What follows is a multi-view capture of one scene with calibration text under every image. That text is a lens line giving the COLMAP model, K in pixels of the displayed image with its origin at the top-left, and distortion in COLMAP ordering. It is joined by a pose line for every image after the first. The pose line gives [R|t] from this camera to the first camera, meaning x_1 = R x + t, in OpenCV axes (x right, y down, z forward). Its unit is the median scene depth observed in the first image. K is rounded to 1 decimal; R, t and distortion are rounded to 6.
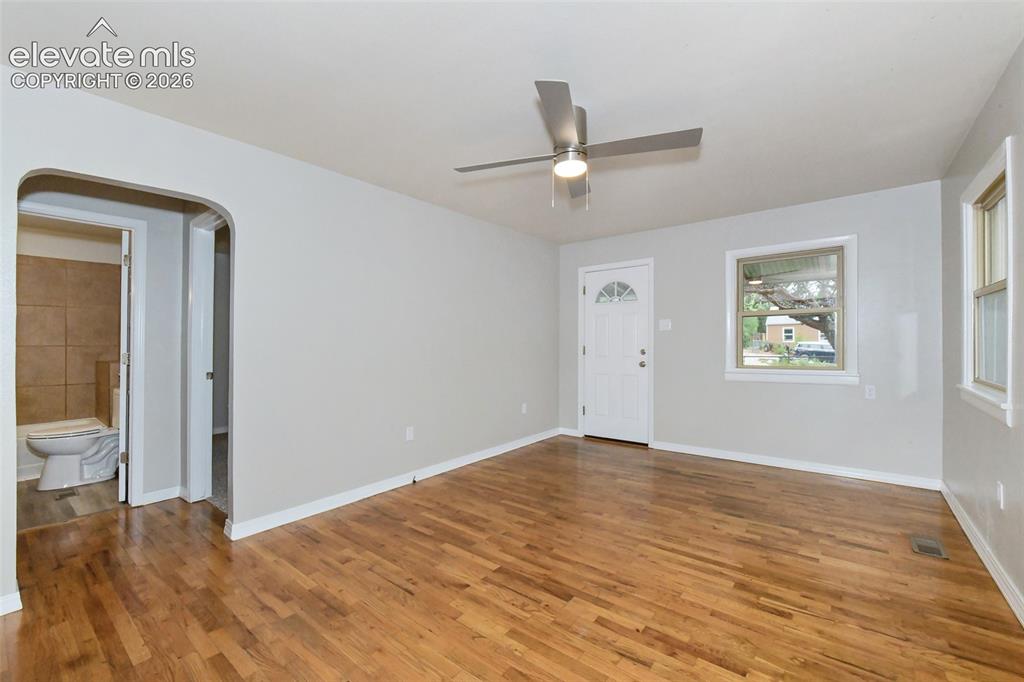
lens RADIAL K [[422.6, 0, 512.0], [0, 422.6, 341.0], [0, 0, 1]] dist [-0.003772, -0.000617]
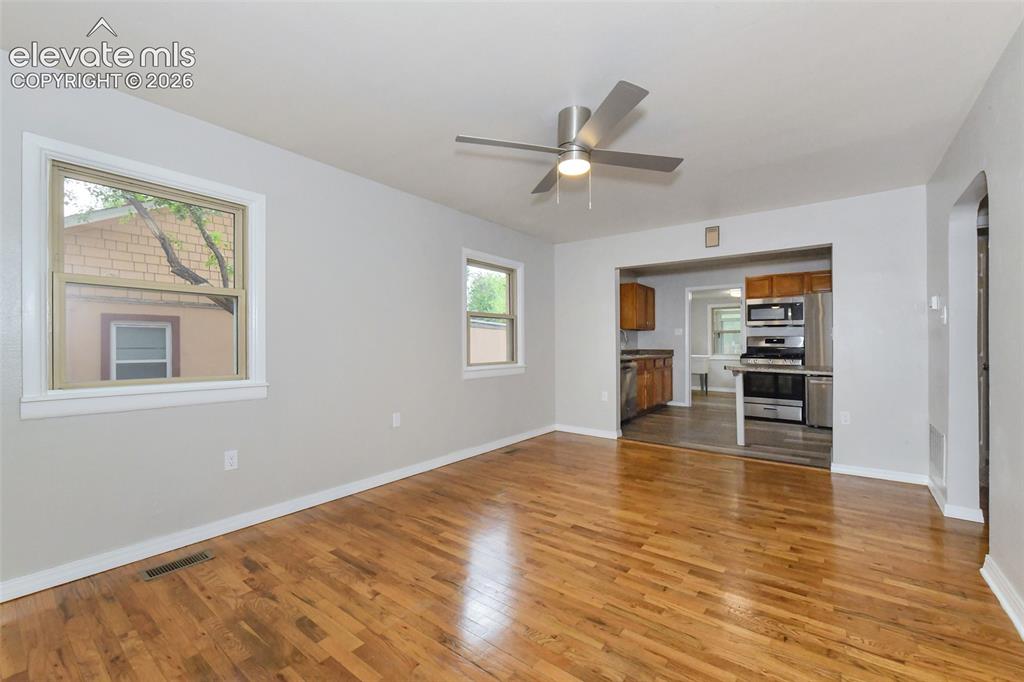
lens RADIAL K [[422.6, 0, 512.0], [0, 422.6, 341.0], [0, 0, 1]] dist [-0.003772, -0.000617]
pose [[-0.999594, 0.007113, -0.027587, 0.271341], [0.007471, 0.999889, -0.012896, 0.024867], [0.027492, -0.013097, -0.999536, 1.745564]]
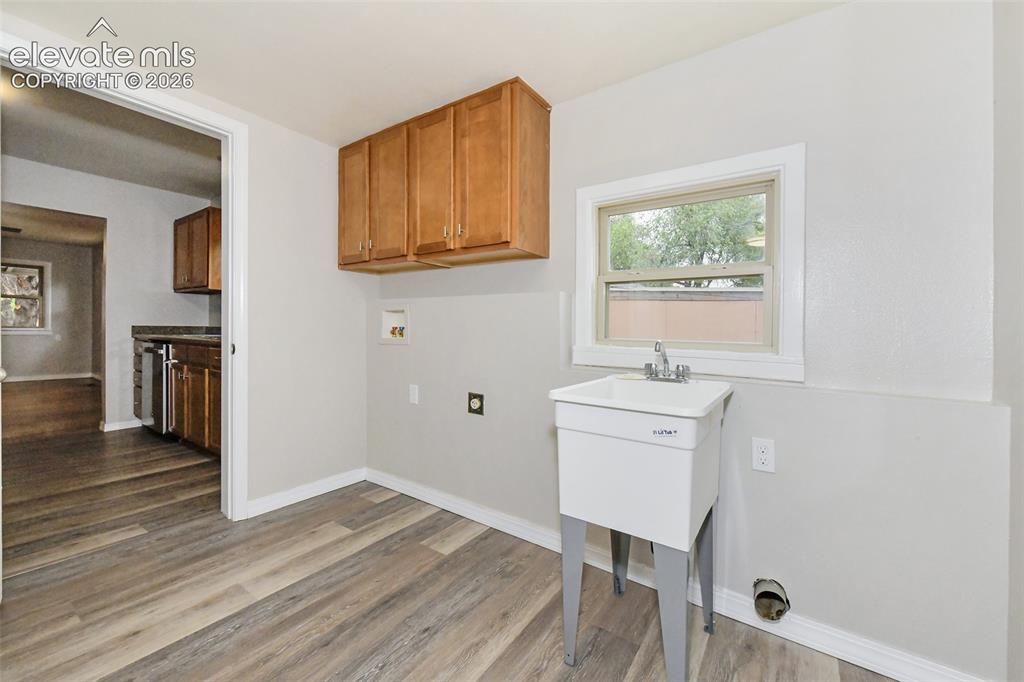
lens RADIAL K [[410.8, 0, 512.7], [0, 410.8, 327.0], [0, 0, 1]] dist [0.017888, 0.000020]
pose [[-0.065164, 0.001690, 0.997873, -1.888274], [-0.014929, 0.999885, -0.002668, 0.044382], [-0.997763, -0.015071, -0.065131, -1.567084]]
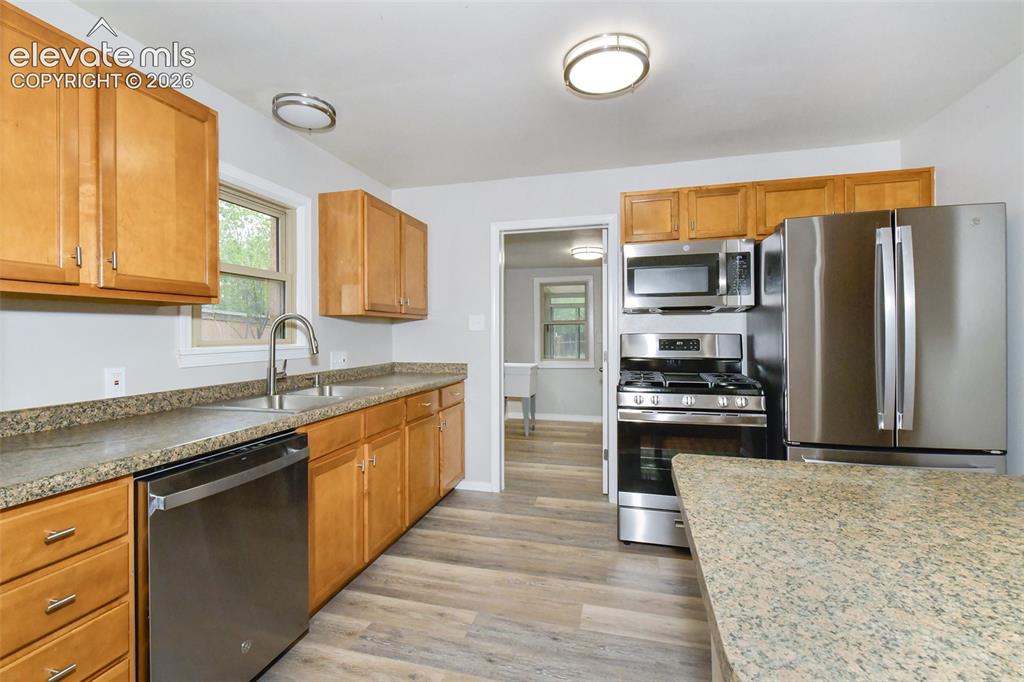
lens RADIAL K [[455.7, 0, 507.4], [0, 455.7, 334.0], [0, 0, 1]] dist [0.000568, -0.000038]
pose [[-0.916821, 0.012512, -0.399102, -0.464086], [0.015077, 0.999881, -0.003289, -0.025162], [0.399014, -0.009032, -0.916900, 0.221012]]
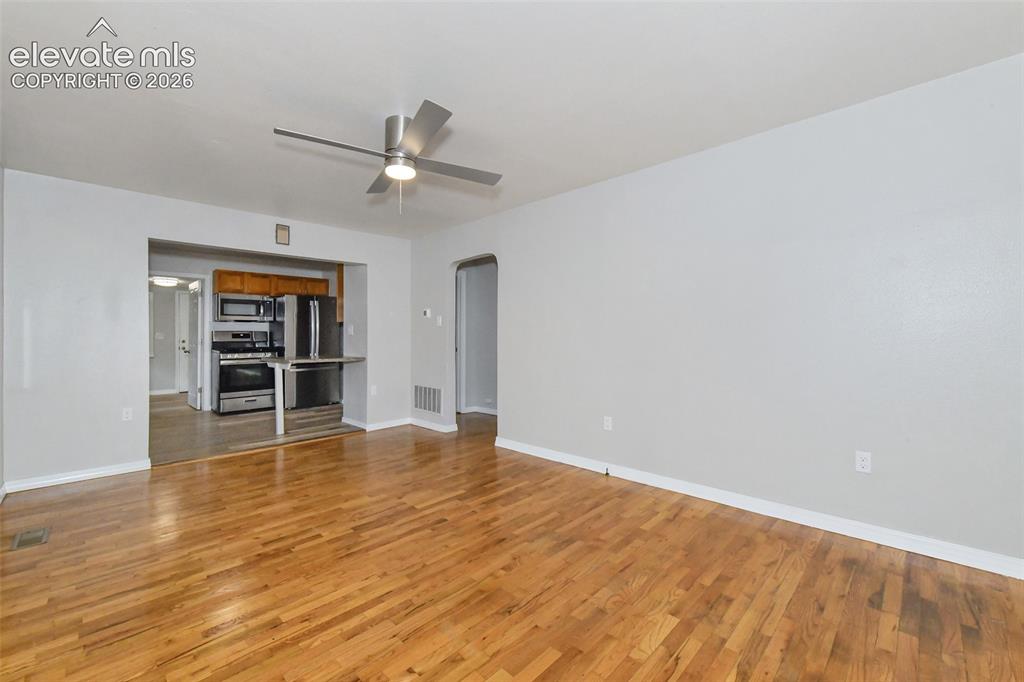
lens RADIAL K [[422.4, 0, 502.8], [0, 422.4, 327.5], [0, 0, 1]] dist [-0.001772, -0.000231]
pose [[-0.118211, -0.006823, -0.992965, 1.022110], [0.018295, 0.999792, -0.009048, 0.007034], [0.992820, -0.019236, -0.118062, 1.203558]]
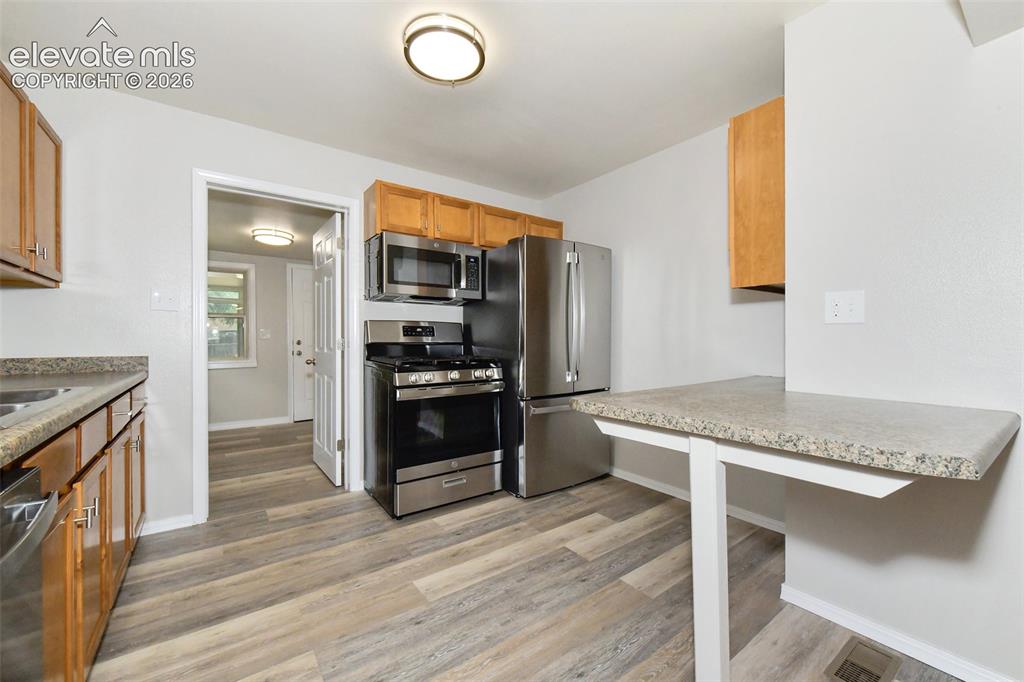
lens RADIAL K [[411.3, 0, 512.0], [0, 411.3, 341.0], [0, 0, 1]] dist [-0.001670, -0.000151]
pose [[-0.262542, 0.013510, -0.964826, -0.262152], [0.012087, 0.999870, 0.010711, 0.023891], [0.964845, -0.008850, -0.262671, -0.104723]]
